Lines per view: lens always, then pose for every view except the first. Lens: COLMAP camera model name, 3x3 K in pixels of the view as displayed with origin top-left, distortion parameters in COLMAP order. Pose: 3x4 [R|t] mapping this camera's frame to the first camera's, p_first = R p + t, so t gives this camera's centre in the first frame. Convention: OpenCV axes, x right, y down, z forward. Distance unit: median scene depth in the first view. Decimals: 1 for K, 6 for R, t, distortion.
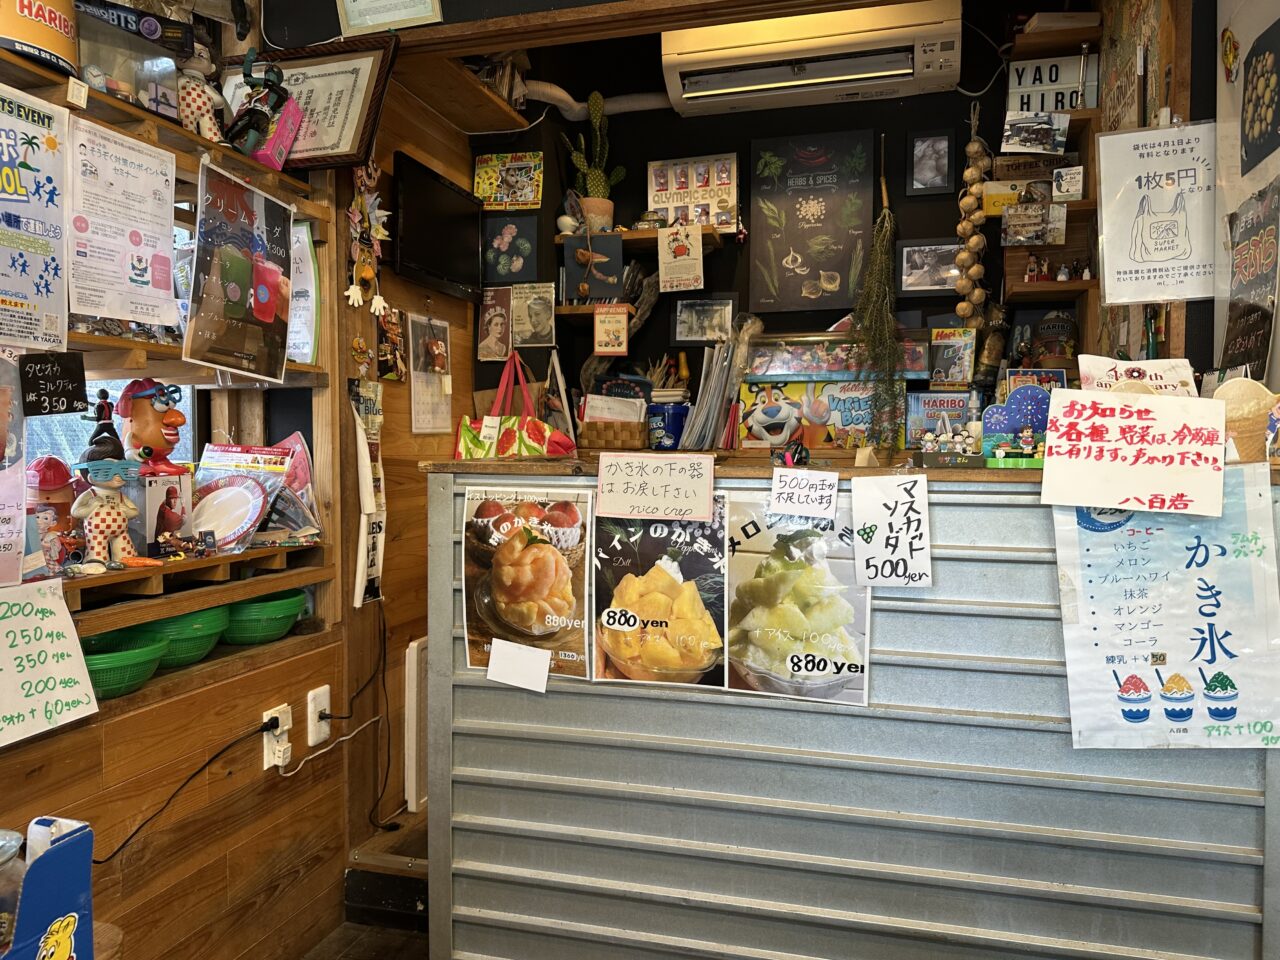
lens RADIAL K [[899.8, 0, 646.9], [0, 899.8, 479.4], [0, 0, 1]] dist [0.099556, -0.158045]
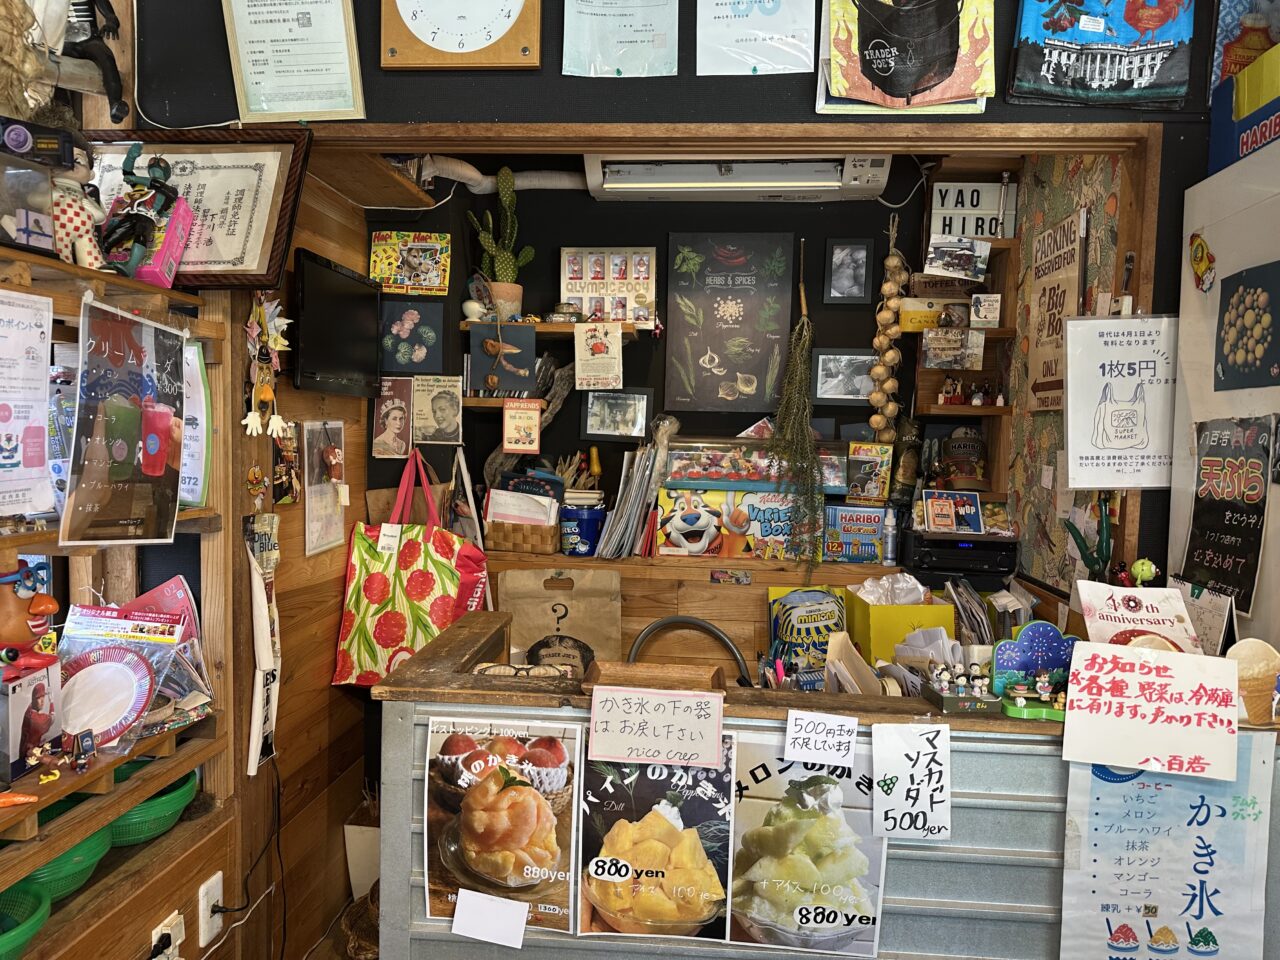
lens RADIAL K [[898.9, 0, 639.0], [0, 898.9, 485.2], [0, 0, 1]] dist [0.029135, -0.035386]
pose [[0.982662, 0.011037, 0.185077, -0.141987], [-0.016675, 0.999442, 0.028930, -0.208283], [-0.184655, -0.031514, 0.982298, 0.103734]]
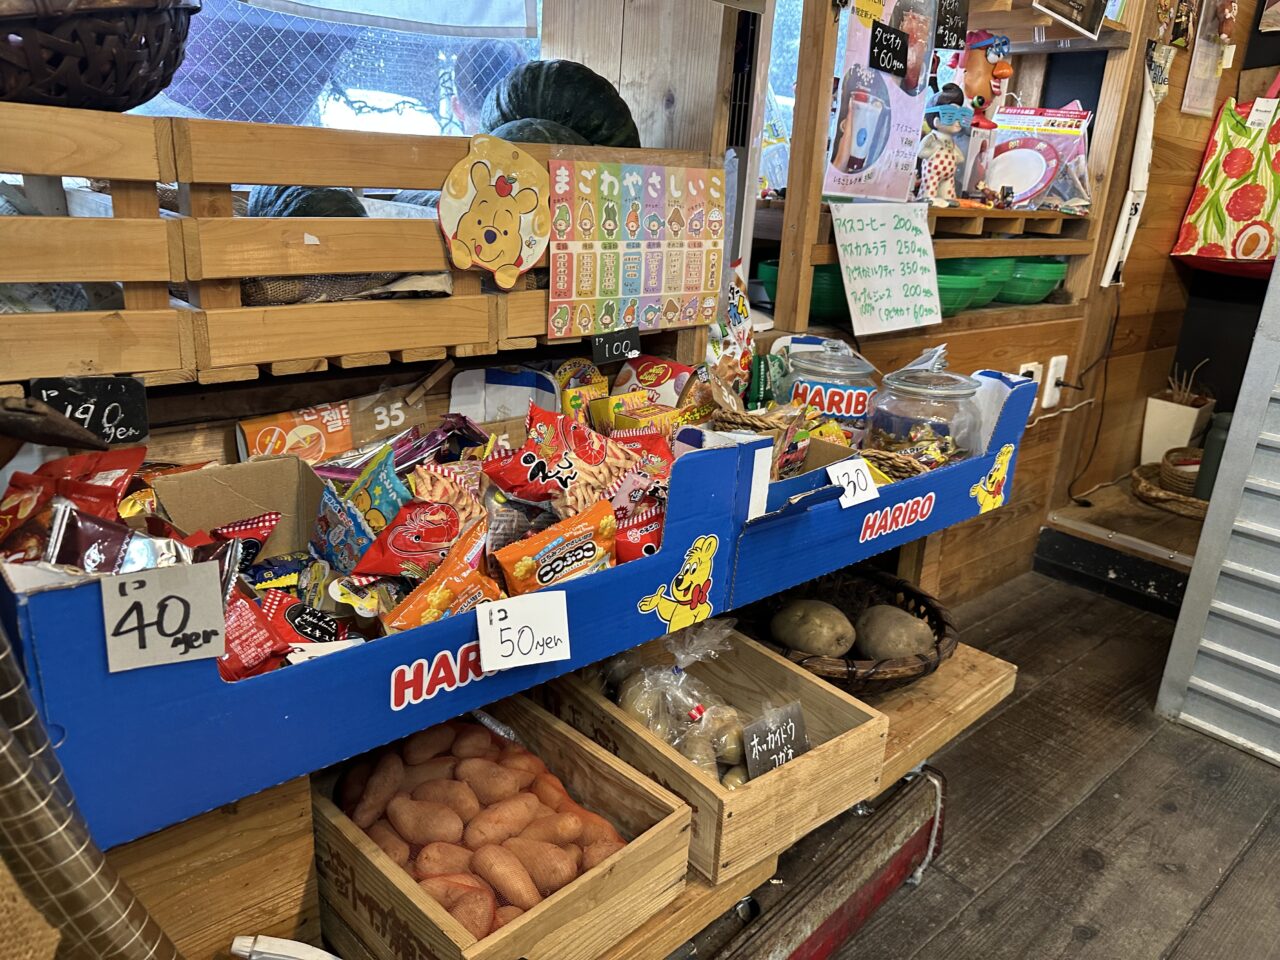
lens RADIAL K [[899.7, 0, 640.0], [0, 899.7, 480.0], [0, 0, 1]] dist [0.016985, -0.042535]
pose [[0.834319, 0.218010, -0.506344, -0.239176], [-0.073389, 0.954231, 0.289927, 0.114012], [0.546376, -0.204731, 0.812132, -0.166537]]
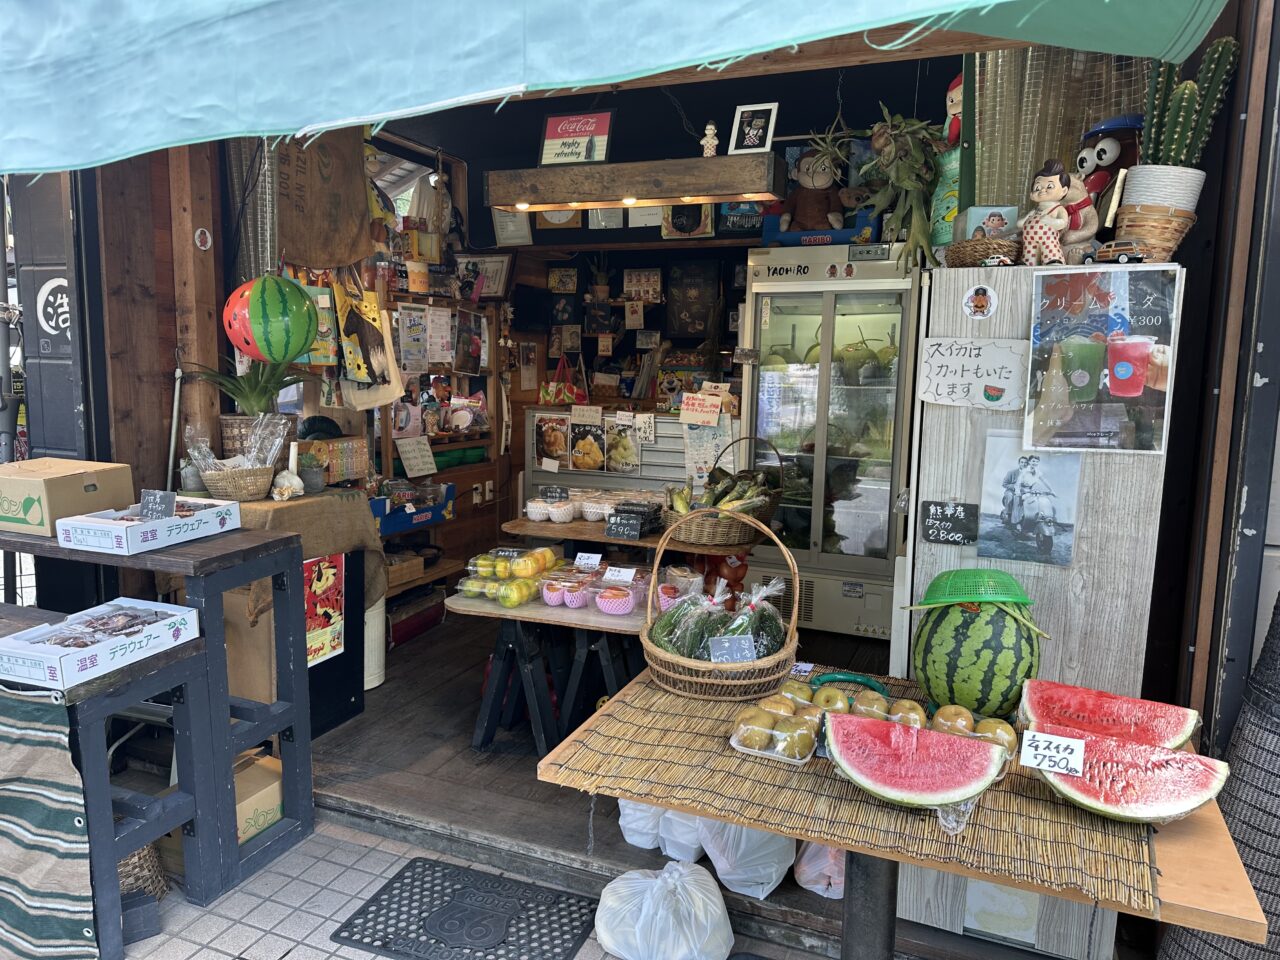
lens RADIAL K [[922.2, 0, 634.6], [0, 922.2, 483.0], [0, 0, 1]] dist [0.171657, -0.000244]
pose [[0.990917, 0.034512, -0.129974, 0.554291], [-0.022272, 0.995278, 0.094471, -0.060981], [0.132621, -0.090718, 0.987007, -2.129819]]
